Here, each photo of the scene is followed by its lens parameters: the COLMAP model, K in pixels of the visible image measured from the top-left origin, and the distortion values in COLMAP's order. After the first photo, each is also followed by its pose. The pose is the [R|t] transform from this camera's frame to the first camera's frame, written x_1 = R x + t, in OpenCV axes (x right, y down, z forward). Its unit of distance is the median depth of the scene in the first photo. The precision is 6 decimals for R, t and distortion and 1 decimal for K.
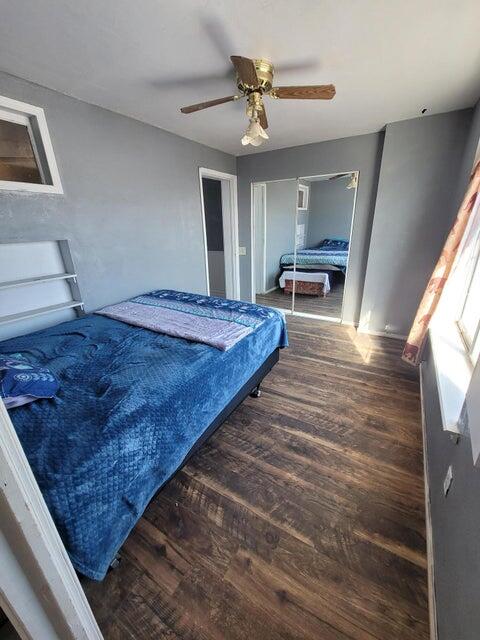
lens RADIAL K [[259.6, 0, 242.0], [0, 259.6, 321.3], [0, 0, 1]] dist [-0.003122, 0.000793]
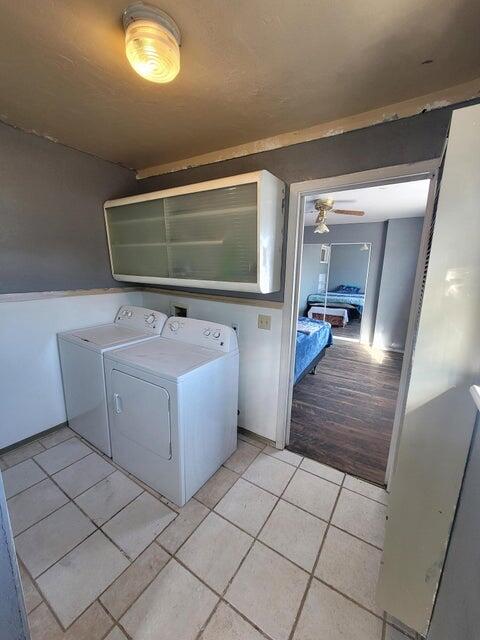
lens RADIAL K [[259.6, 0, 238.7], [0, 259.6, 319.4], [0, 0, 1]] dist [-0.003122, 0.000793]
pose [[0.997786, 0.061959, -0.024155, -0.311920], [-0.065070, 0.984580, -0.162381, 0.195451], [0.013721, 0.163593, 0.986432, -0.527901]]
